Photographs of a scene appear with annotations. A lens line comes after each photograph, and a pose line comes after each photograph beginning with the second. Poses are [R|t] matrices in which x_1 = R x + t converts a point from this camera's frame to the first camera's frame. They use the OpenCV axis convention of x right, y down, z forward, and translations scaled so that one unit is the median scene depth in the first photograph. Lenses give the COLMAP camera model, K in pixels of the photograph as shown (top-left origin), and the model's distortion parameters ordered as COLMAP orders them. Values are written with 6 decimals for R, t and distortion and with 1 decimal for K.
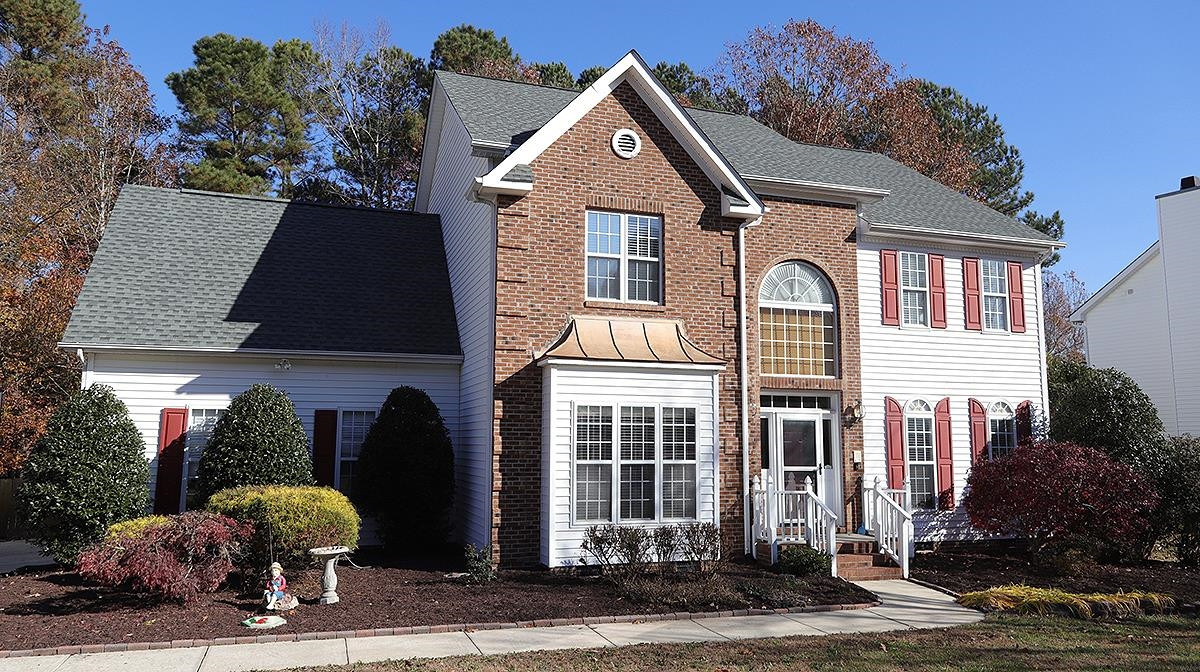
lens RADIAL K [[910.9, 0, 600.0], [0, 910.9, 336.0], [0, 0, 1]] dist [0.030062, 0.000274]
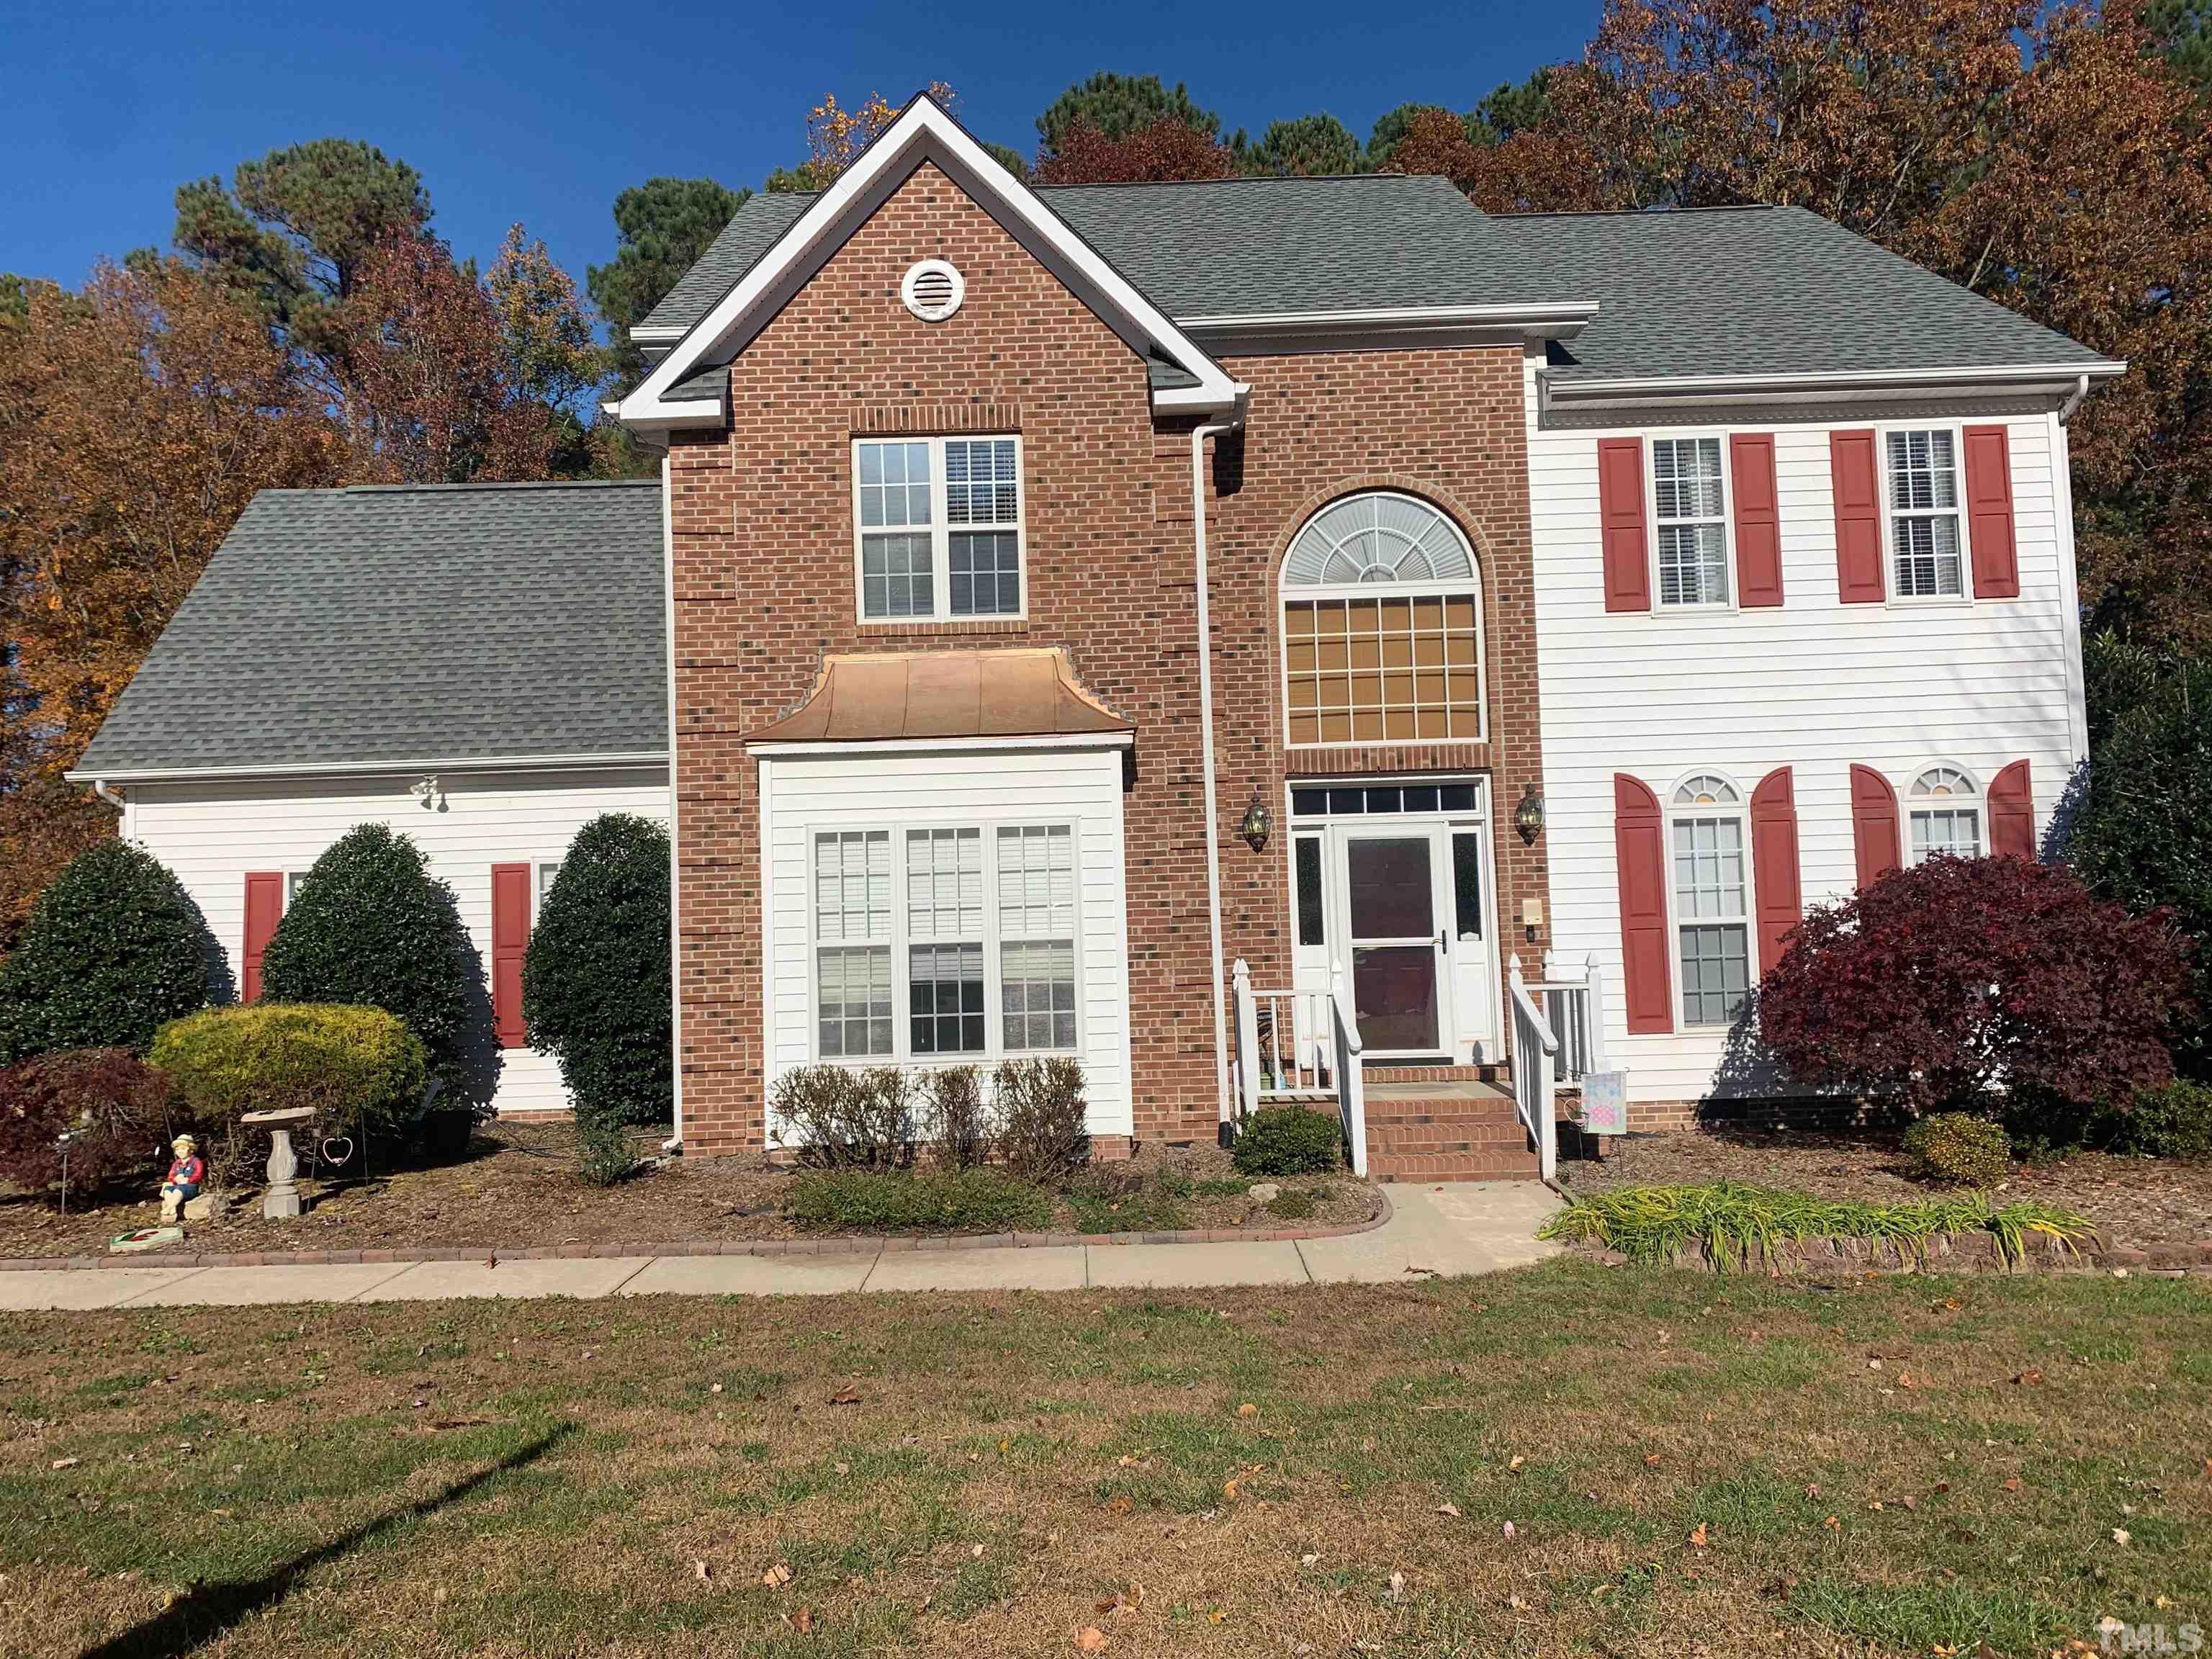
lens RADIAL K [[1785.6, 0, 1106.0], [0, 1785.6, 829.5], [0, 0, 1]] dist [0.180997, -0.389113]
pose [[0.935037, -0.052324, -0.350668, 0.436157], [0.077459, 0.995306, 0.058026, 0.025848], [0.345986, -0.081419, 0.934700, 0.107827]]
